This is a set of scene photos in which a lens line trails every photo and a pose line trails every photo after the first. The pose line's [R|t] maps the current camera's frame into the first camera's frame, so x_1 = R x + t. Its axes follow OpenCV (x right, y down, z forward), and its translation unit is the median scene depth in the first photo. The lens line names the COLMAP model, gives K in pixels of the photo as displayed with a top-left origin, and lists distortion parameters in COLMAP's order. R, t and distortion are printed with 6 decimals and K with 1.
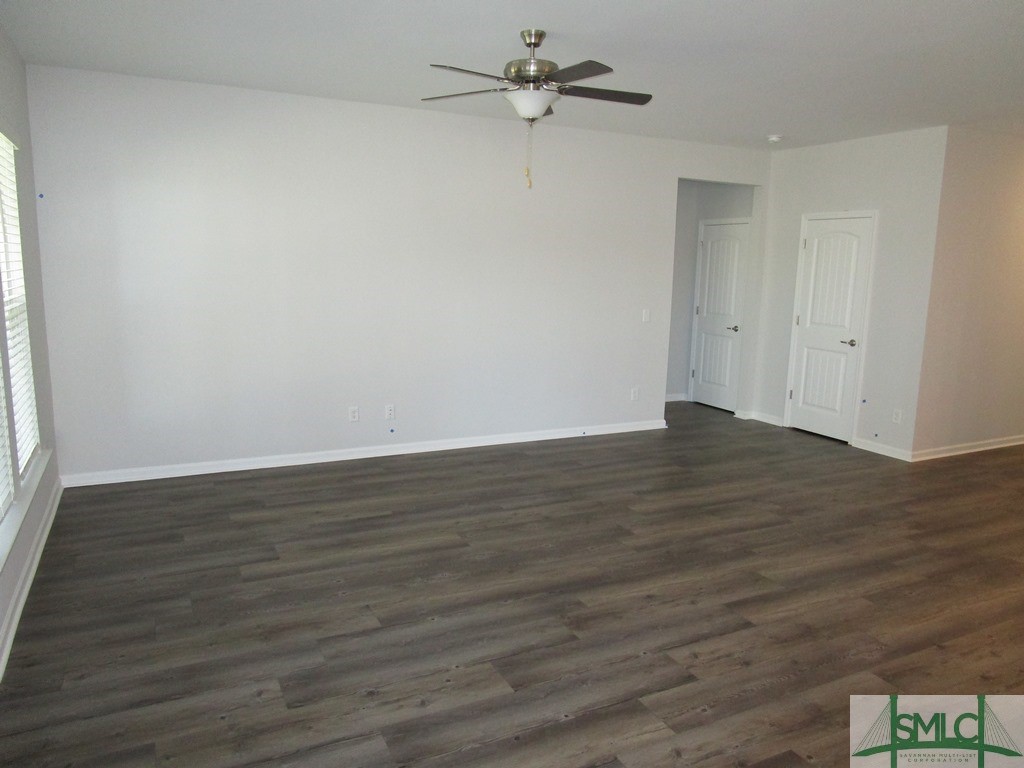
lens RADIAL K [[731.8, 0, 507.7], [0, 731.8, 385.5], [0, 0, 1]] dist [-0.036096, 0.029827]
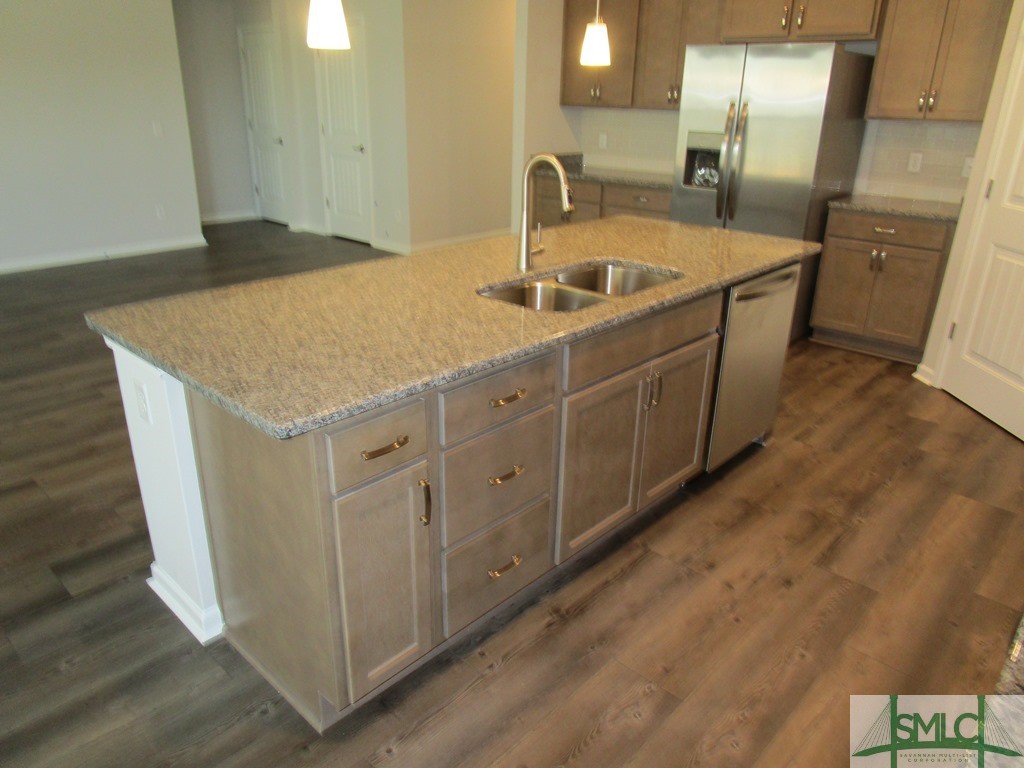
lens RADIAL K [[731.8, 0, 507.7], [0, 731.8, 385.5], [0, 0, 1]] dist [-0.036096, 0.029827]
pose [[0.935736, -0.135988, 0.325430, 0.301822], [0.060858, 0.971095, 0.230804, 0.048731], [-0.347410, -0.196167, 0.916965, -0.134112]]
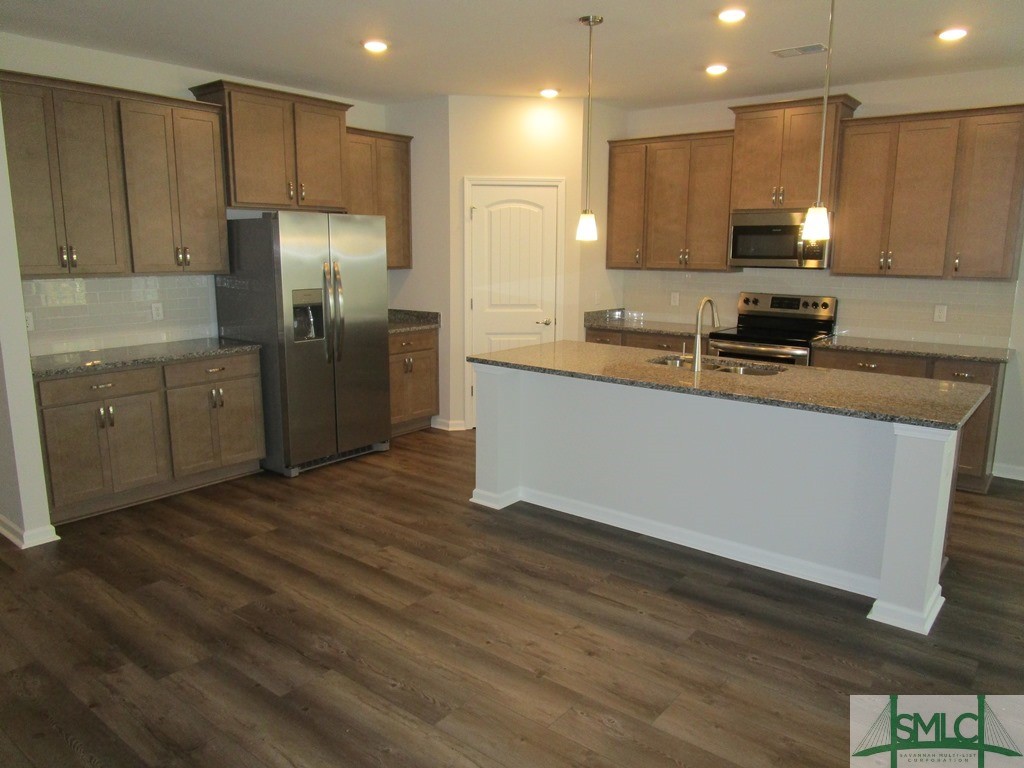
lens RADIAL K [[731.8, 0, 507.7], [0, 731.8, 385.5], [0, 0, 1]] dist [-0.036096, 0.029827]
pose [[-0.417335, -0.191496, 0.888347, -0.042688], [0.139959, 0.952338, 0.271041, -0.102138], [-0.897910, 0.237447, -0.370643, 0.644110]]
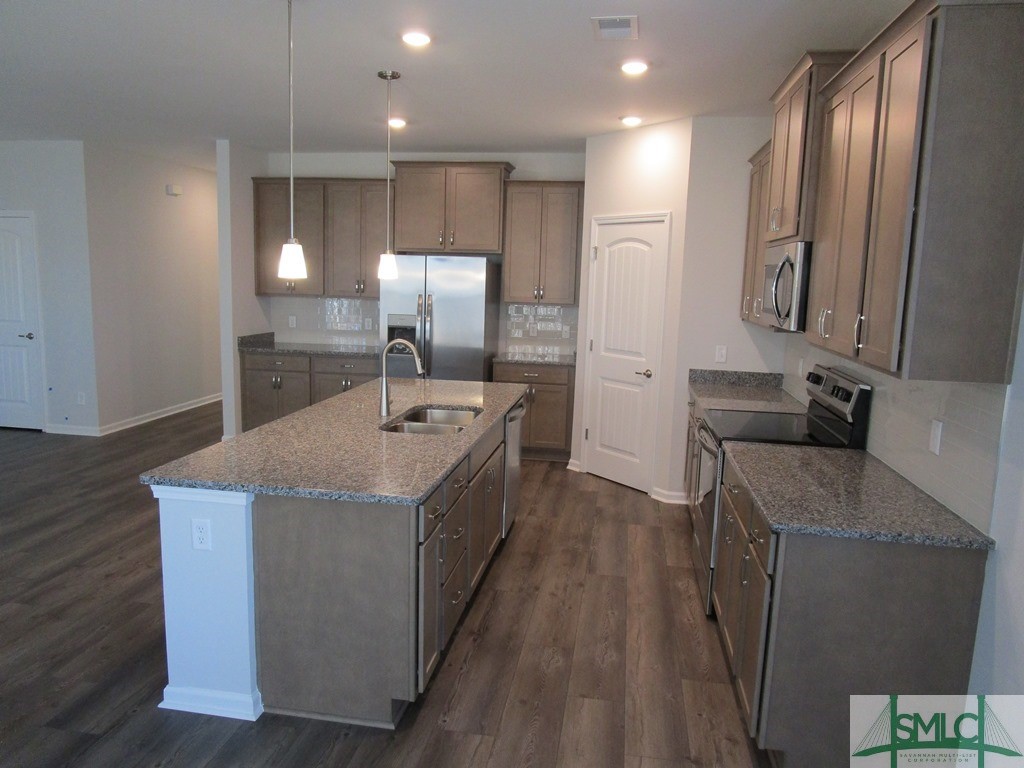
lens RADIAL K [[731.8, 0, 507.7], [0, 731.8, 385.5], [0, 0, 1]] dist [-0.036096, 0.029827]
pose [[0.585065, -0.127441, 0.800911, 0.032557], [0.122147, 0.990157, 0.068326, 0.027181], [-0.801735, 0.057854, 0.594873, -0.186081]]
